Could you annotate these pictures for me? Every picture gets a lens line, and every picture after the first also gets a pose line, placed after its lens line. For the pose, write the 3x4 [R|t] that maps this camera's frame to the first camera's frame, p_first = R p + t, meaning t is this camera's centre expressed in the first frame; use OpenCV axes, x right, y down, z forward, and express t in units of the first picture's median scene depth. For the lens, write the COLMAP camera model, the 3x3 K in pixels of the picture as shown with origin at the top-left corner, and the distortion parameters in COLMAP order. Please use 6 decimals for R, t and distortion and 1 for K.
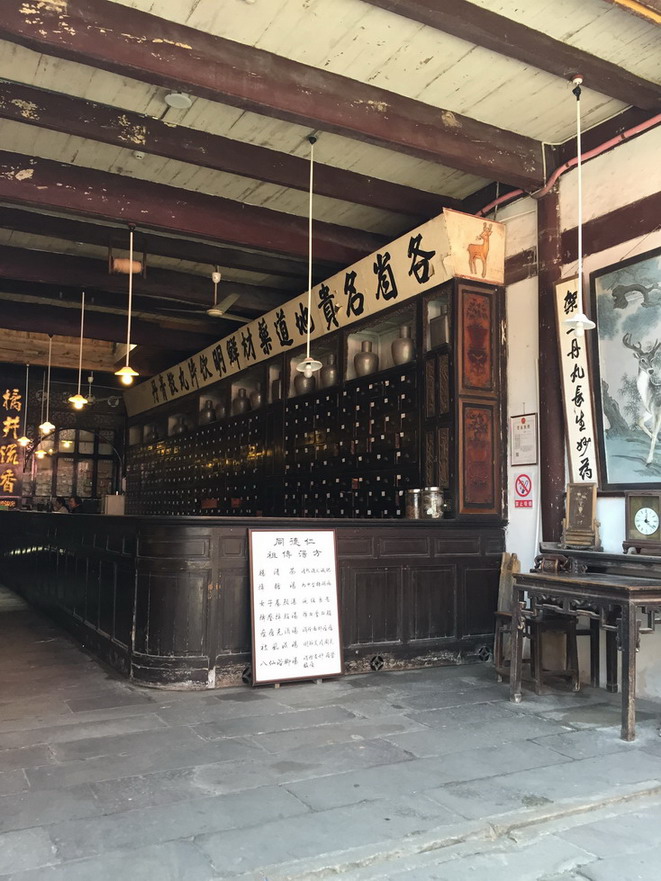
lens RADIAL K [[761.0, 0, 331.6], [0, 761.0, 440.6], [0, 0, 1]] dist [0.068126, -0.092629]
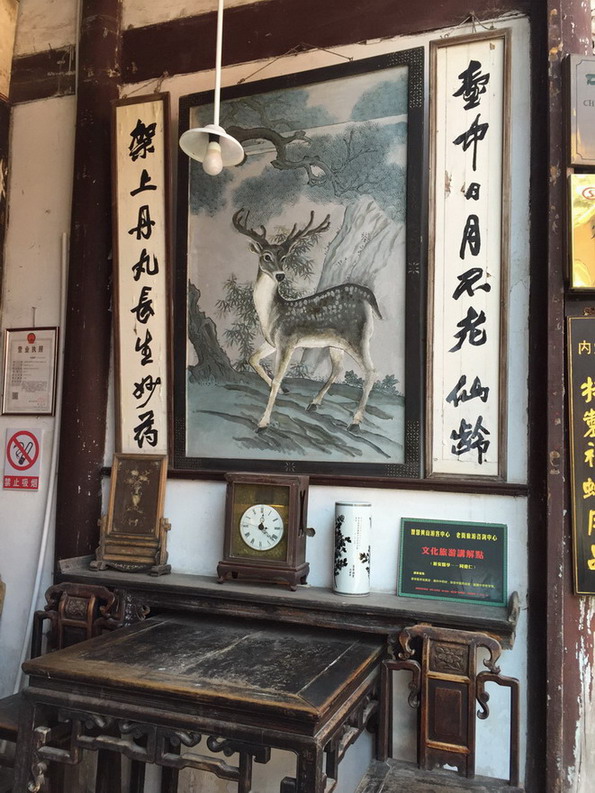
lens RADIAL K [[685.0, 0, 299.7], [0, 685.0, 398.7], [0, 0, 1]] dist [0.068126, -0.092629]
pose [[0.754533, 0.062111, 0.653316, 0.074245], [-0.079721, 0.996814, -0.002696, 0.005401], [-0.651402, -0.050048, 0.757080, 0.529536]]
